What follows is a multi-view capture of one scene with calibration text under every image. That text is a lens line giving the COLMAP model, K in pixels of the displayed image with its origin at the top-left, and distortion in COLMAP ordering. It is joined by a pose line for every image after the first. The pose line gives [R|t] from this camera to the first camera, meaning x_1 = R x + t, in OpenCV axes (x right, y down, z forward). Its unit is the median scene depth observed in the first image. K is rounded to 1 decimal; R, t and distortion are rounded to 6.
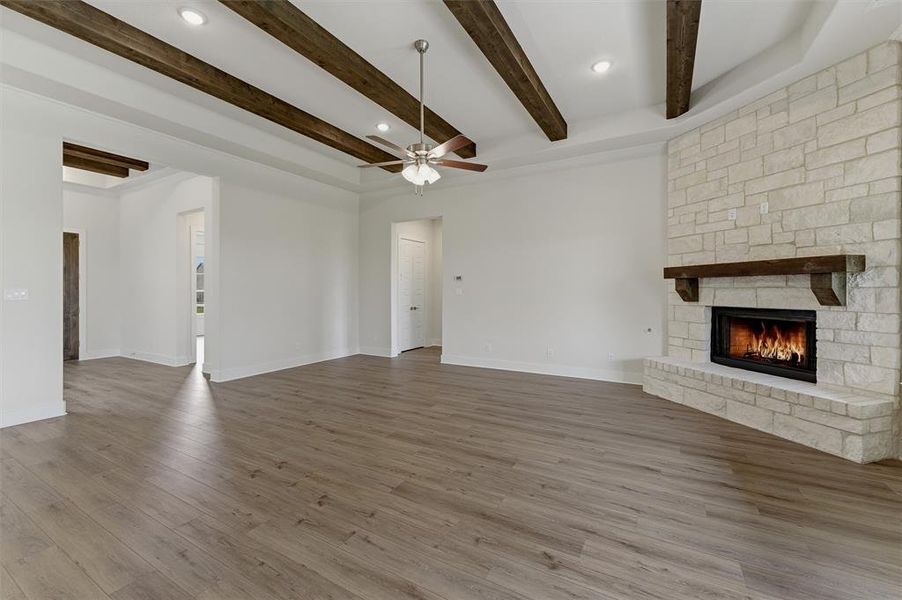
lens RADIAL K [[376.1, 0, 454.7], [0, 376.1, 290.7], [0, 0, 1]] dist [0.000521, 0.000197]
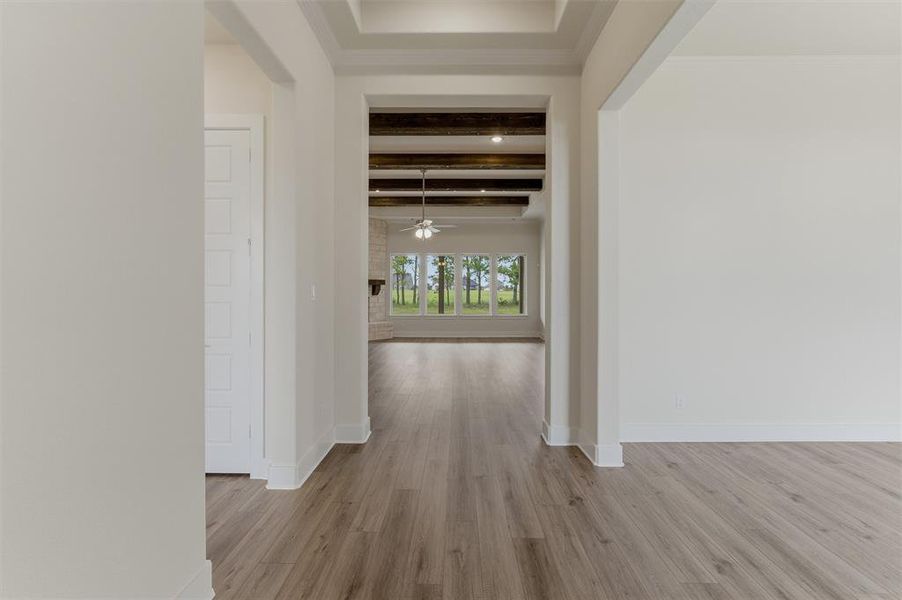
lens RADIAL K [[376.1, 0, 454.7], [0, 376.1, 290.7], [0, 0, 1]] dist [0.000521, 0.000197]
pose [[-0.487119, 0.001303, 0.873334, -1.654406], [-0.001499, 0.999996, -0.002327, 0.006864], [-0.873334, -0.002443, -0.487116, 1.557730]]
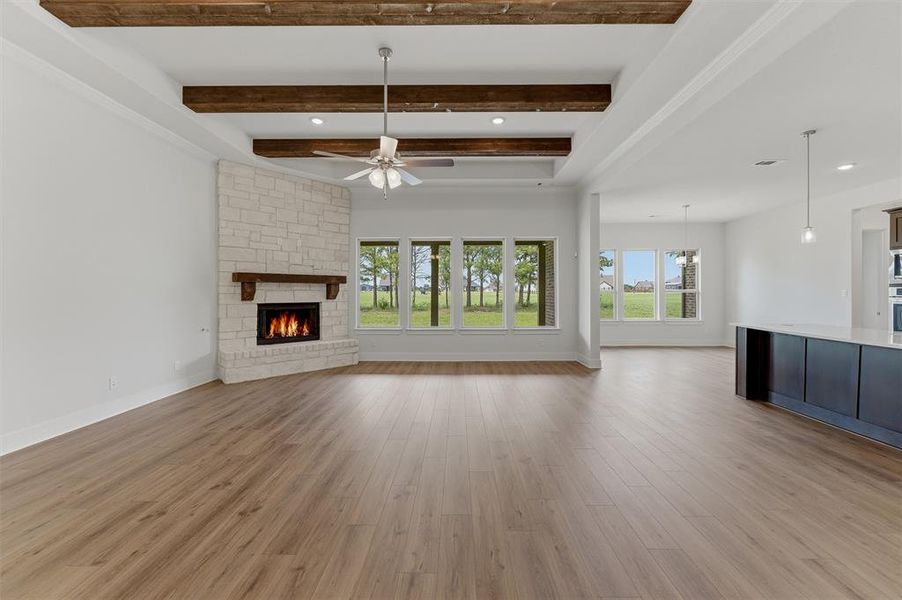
lens RADIAL K [[369.0, 0, 453.3], [0, 369.0, 293.1], [0, 0, 1]] dist [0.000995, 0.000275]
pose [[-0.482865, 0.000084, 0.875695, -0.889562], [0.001758, 0.999998, 0.000873, 0.004068], [-0.875693, 0.001961, -0.482864, 1.112301]]
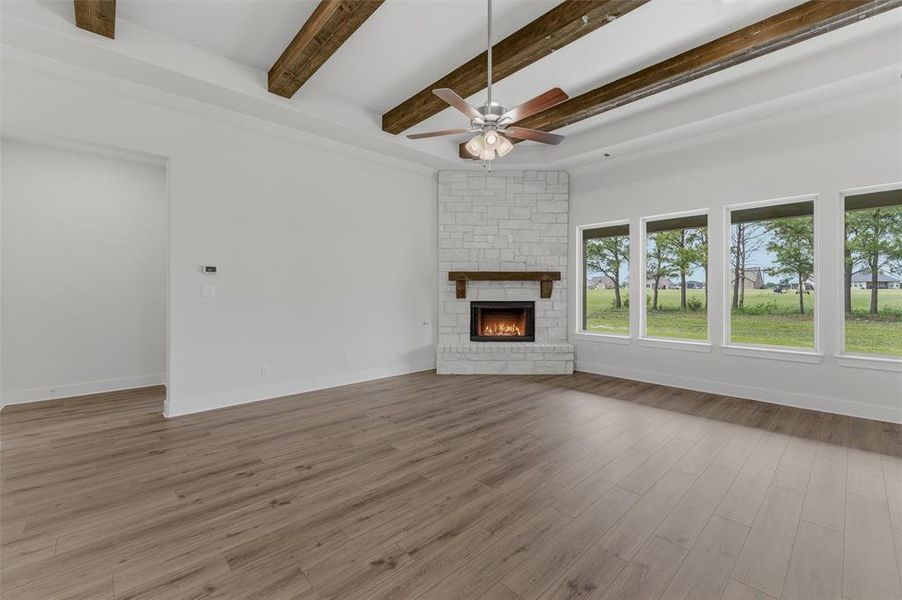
lens RADIAL K [[376.1, 0, 454.7], [0, 376.1, 290.7], [0, 0, 1]] dist [0.000521, 0.000197]
pose [[0.294690, 0.002146, 0.955590, -0.738885], [0.000668, 0.999997, -0.002451, 0.006034], [-0.955593, 0.001360, 0.294688, 0.701042]]
